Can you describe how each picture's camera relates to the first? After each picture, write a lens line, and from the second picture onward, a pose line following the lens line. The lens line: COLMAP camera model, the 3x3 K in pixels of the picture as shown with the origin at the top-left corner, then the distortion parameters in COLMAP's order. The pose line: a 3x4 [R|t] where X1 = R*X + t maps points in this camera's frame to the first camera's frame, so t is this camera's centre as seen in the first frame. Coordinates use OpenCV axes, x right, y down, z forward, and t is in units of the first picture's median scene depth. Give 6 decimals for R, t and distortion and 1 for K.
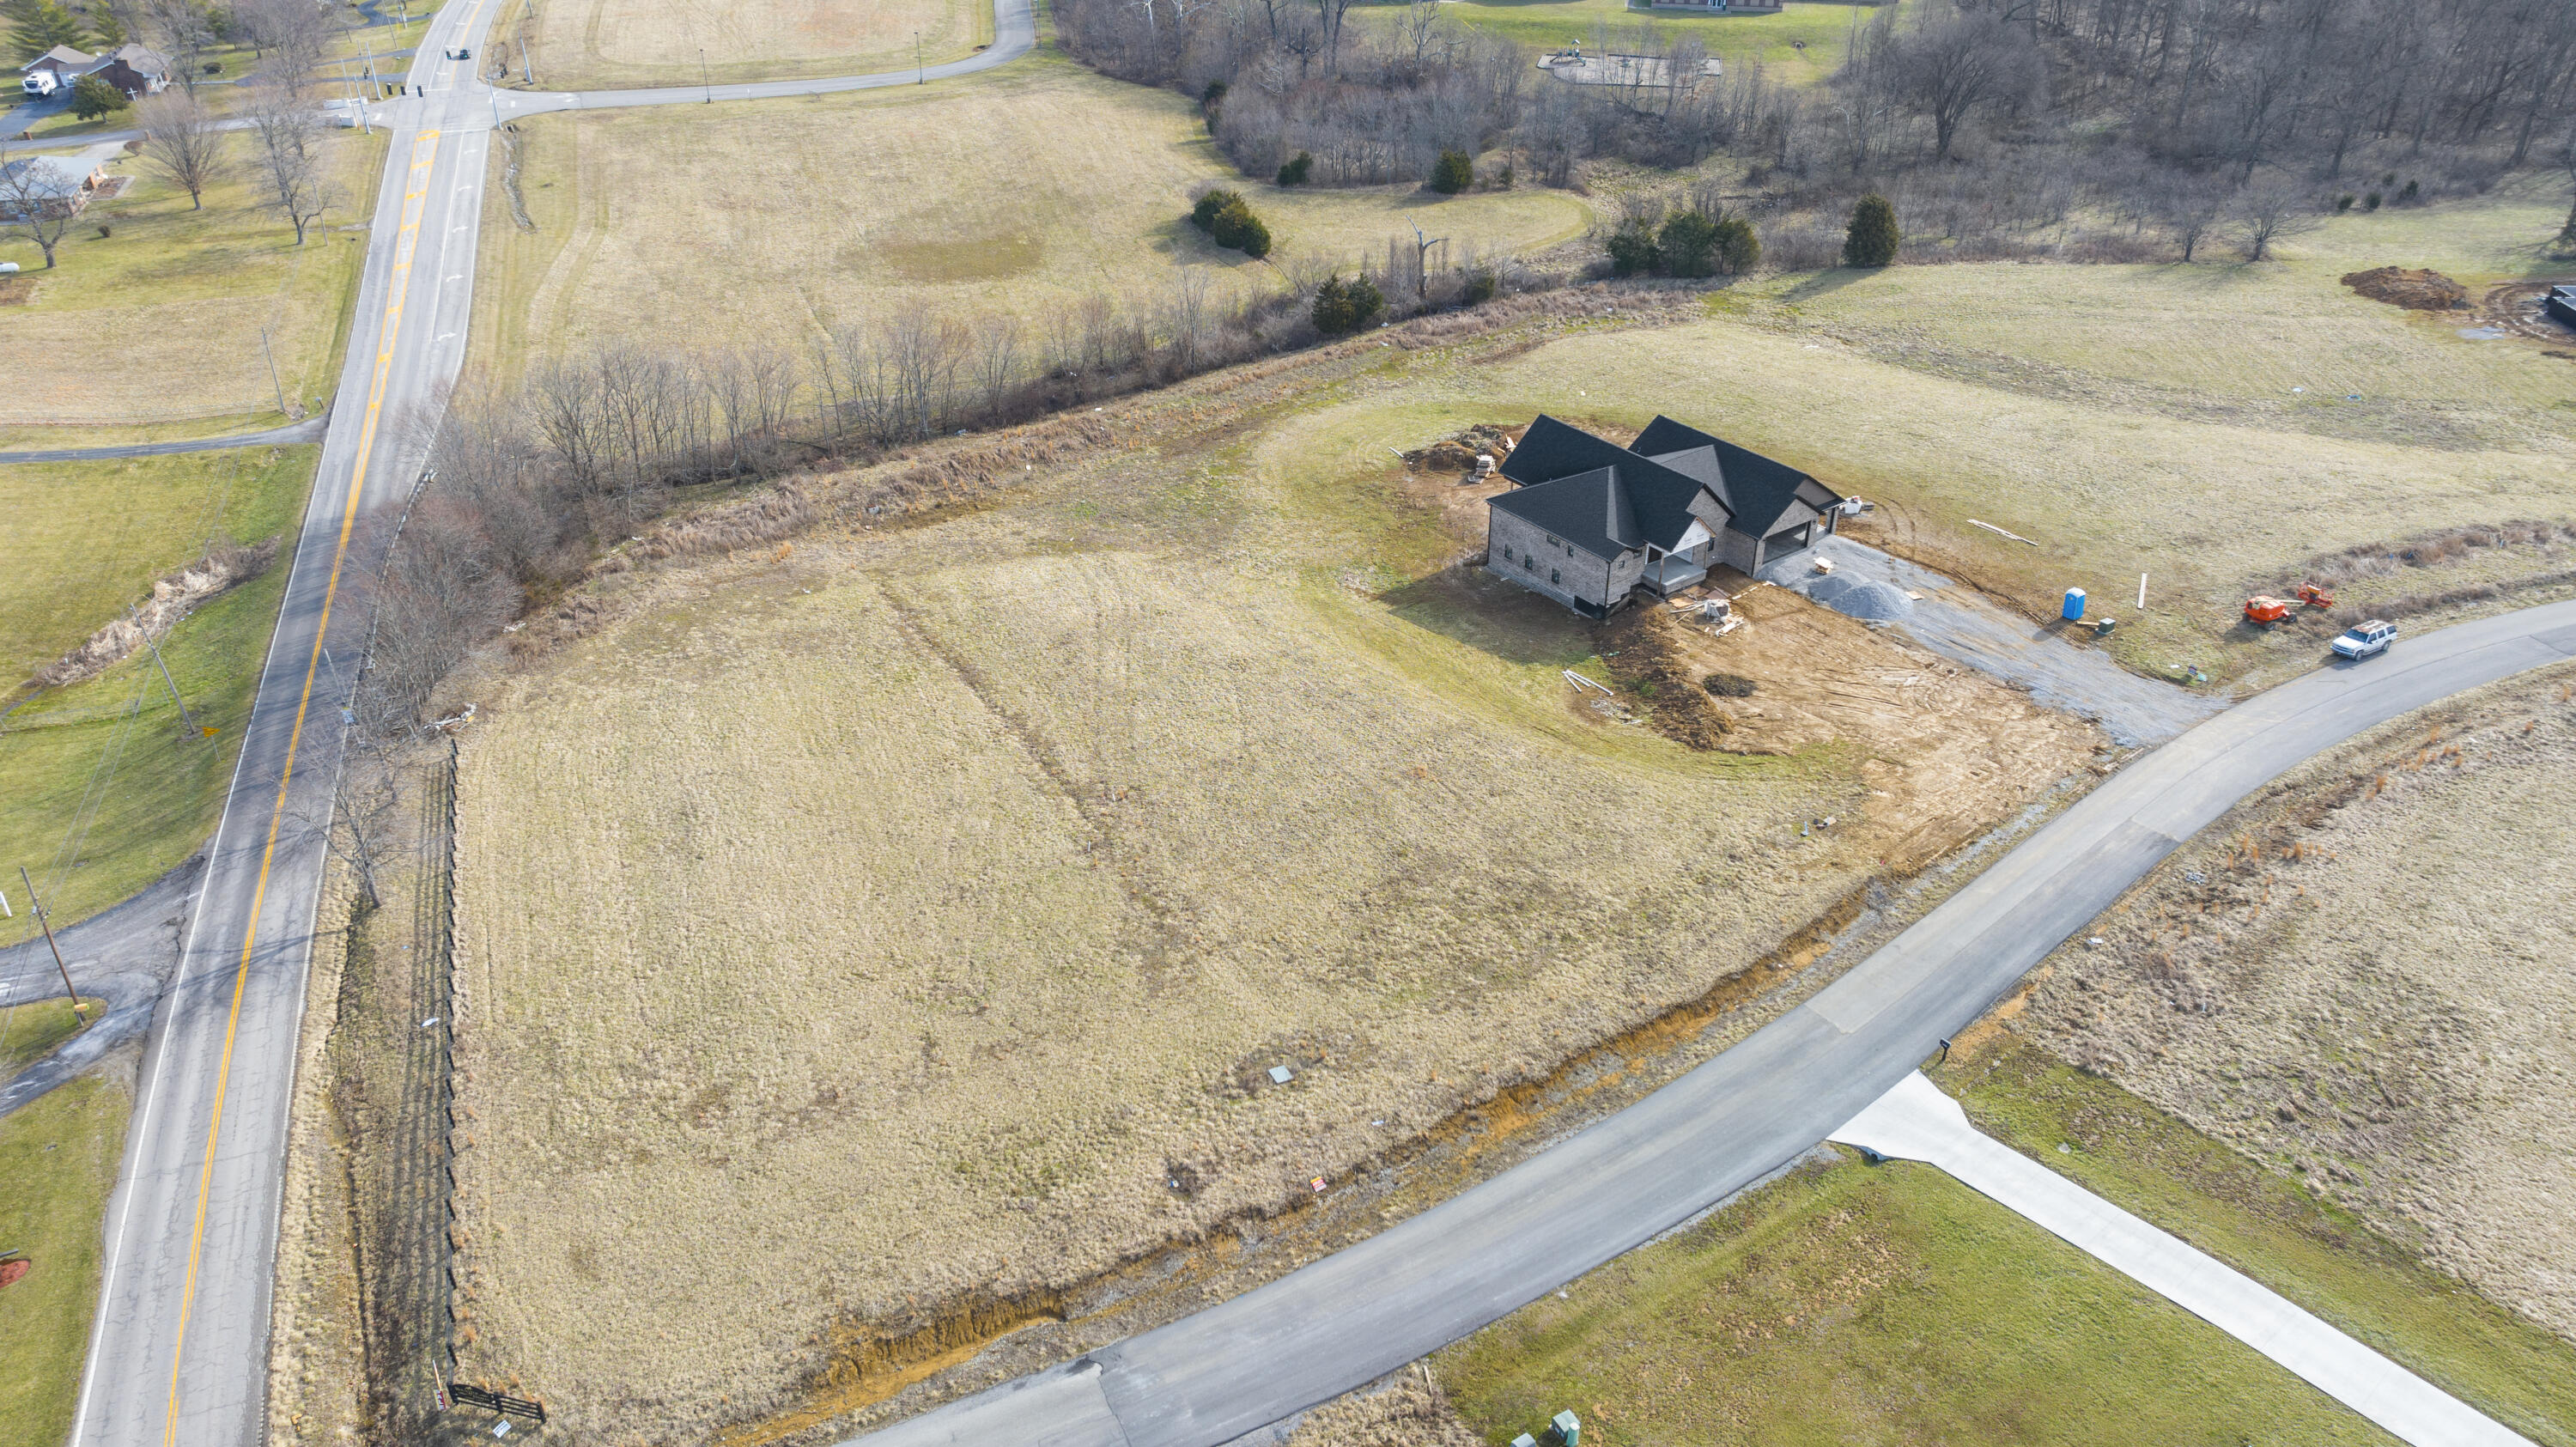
lens RADIAL K [[1831.0, 0, 1290.3], [0, 1831.0, 723.8], [0, 0, 1]] dist [-0.030933, 0.027746]
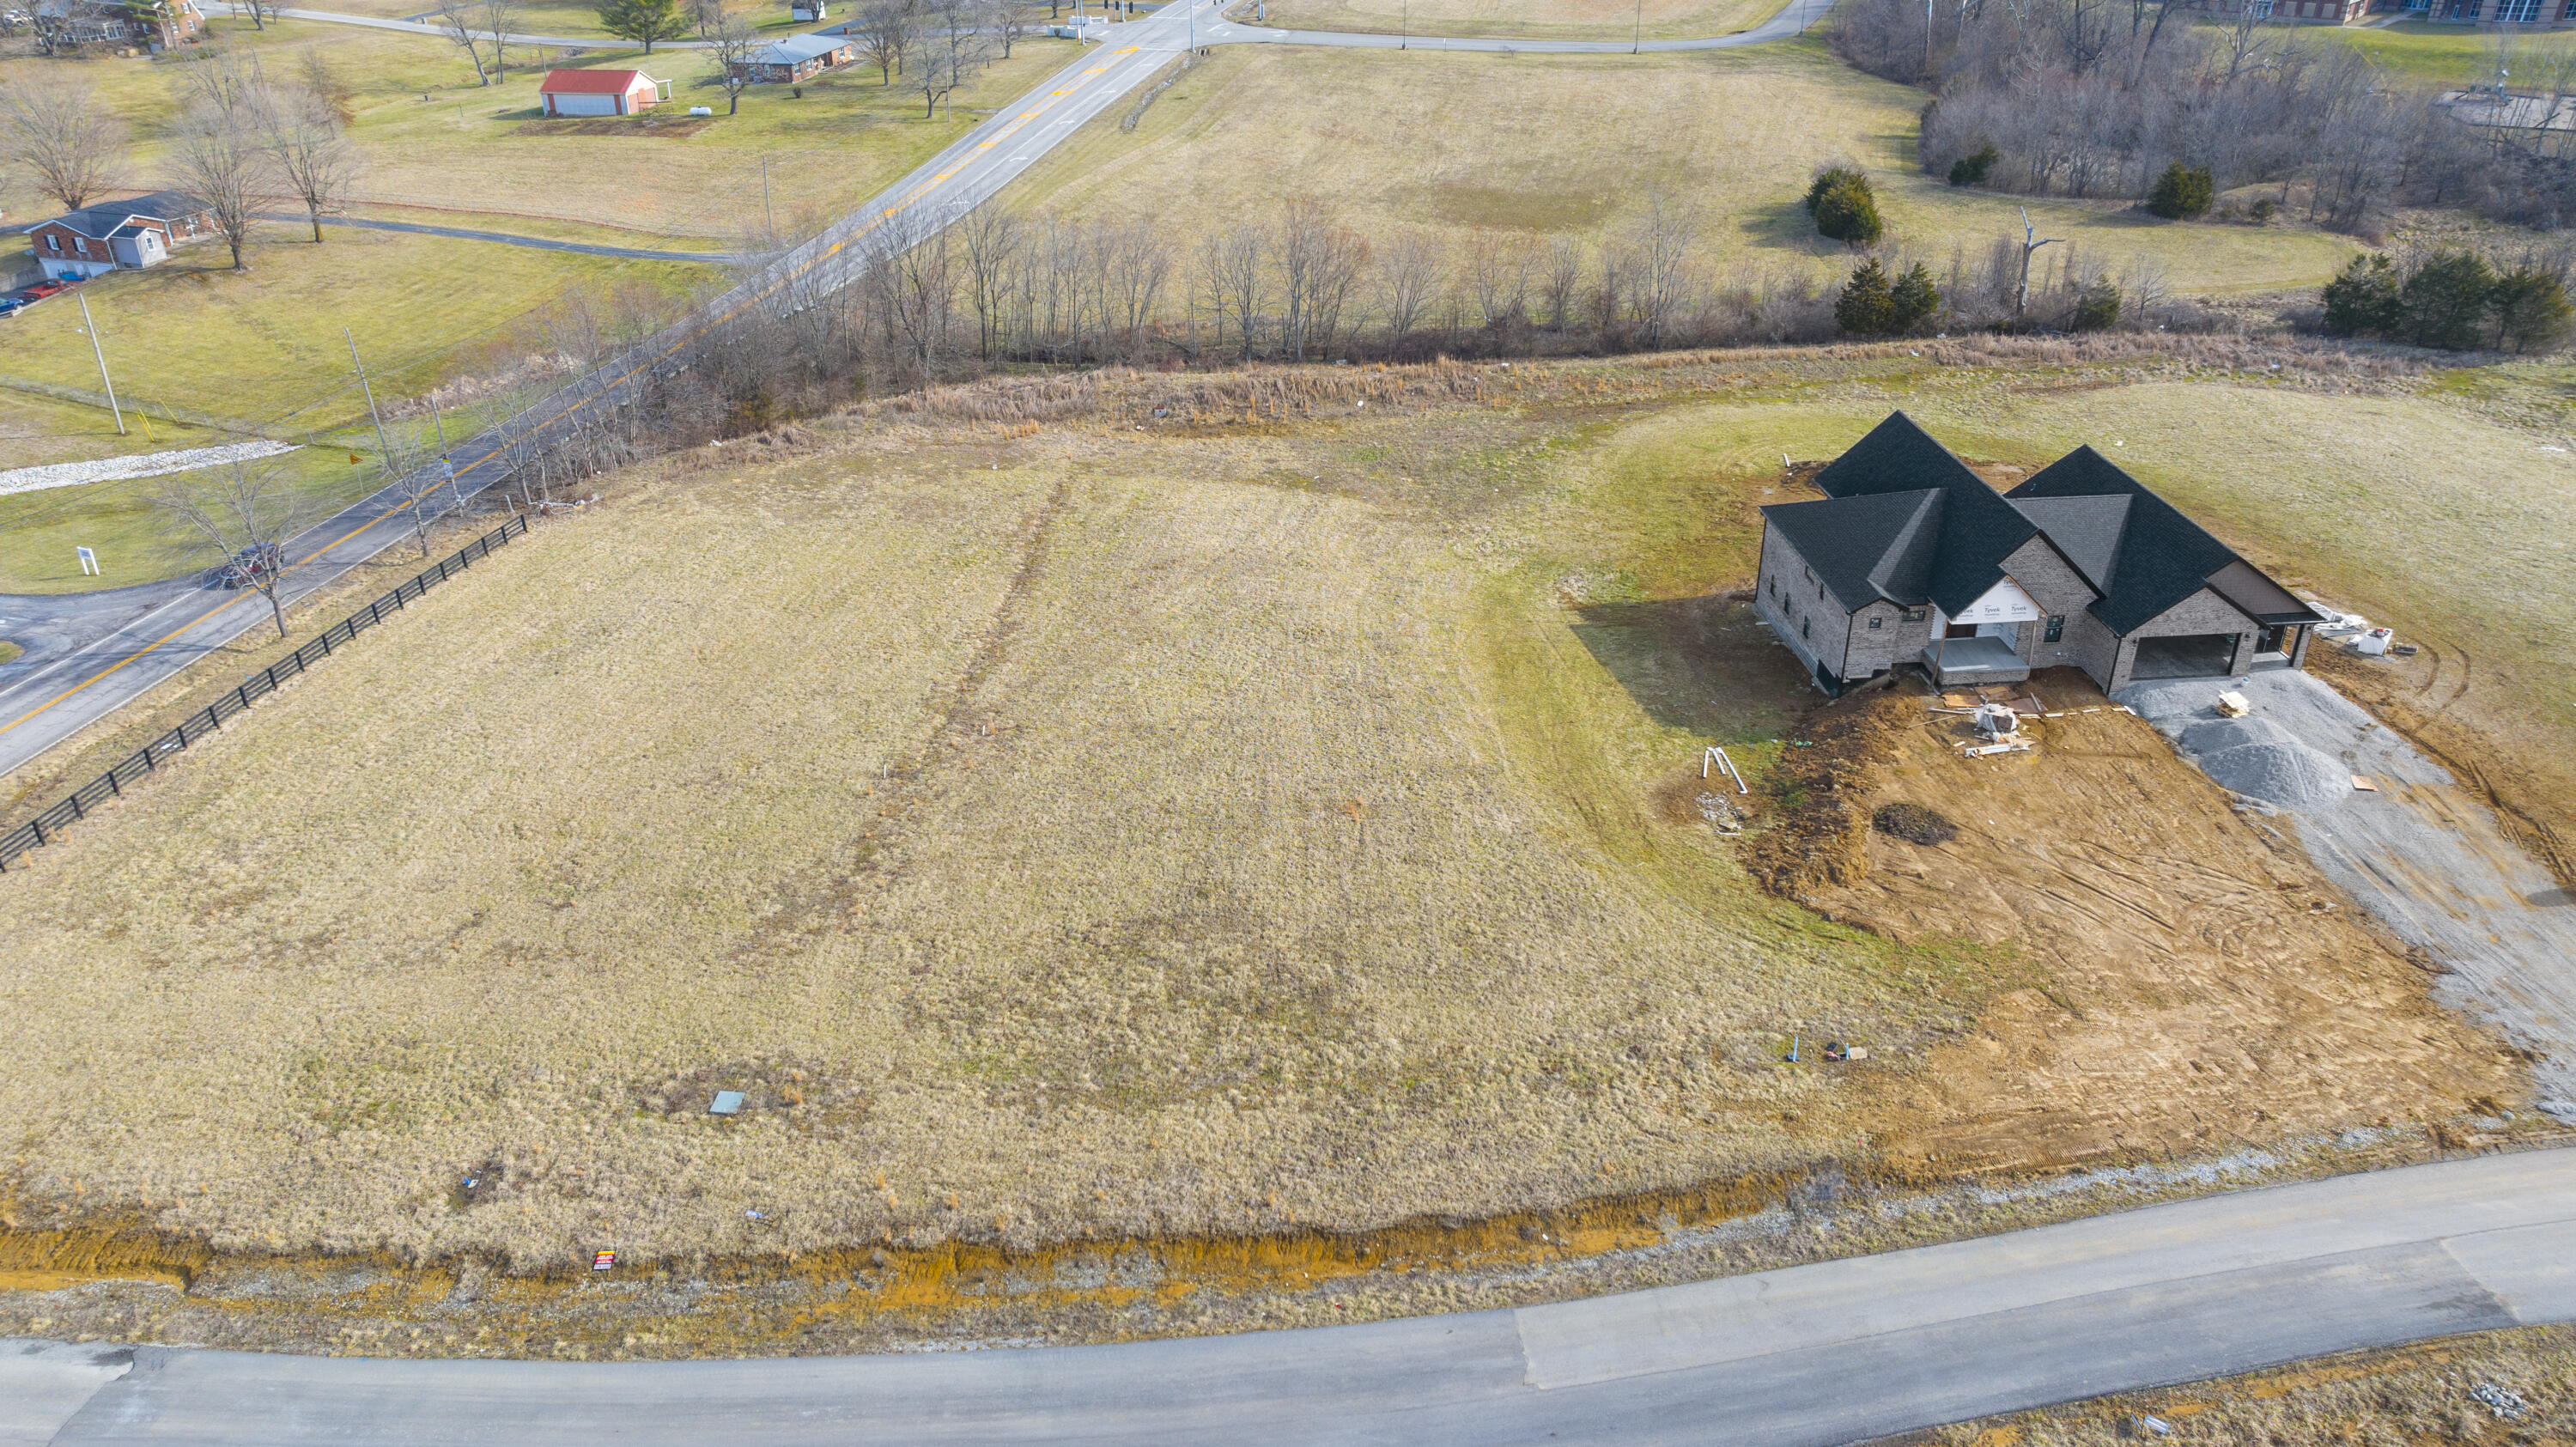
lens RADIAL K [[1831.0, 0, 1286.3], [0, 1831.0, 725.5], [0, 0, 1]] dist [-0.030933, 0.027746]
pose [[0.854629, 0.242660, -0.459049, 0.335006], [-0.261143, 0.965003, 0.023935, -0.012207], [0.448792, 0.099421, 0.888089, 0.345041]]
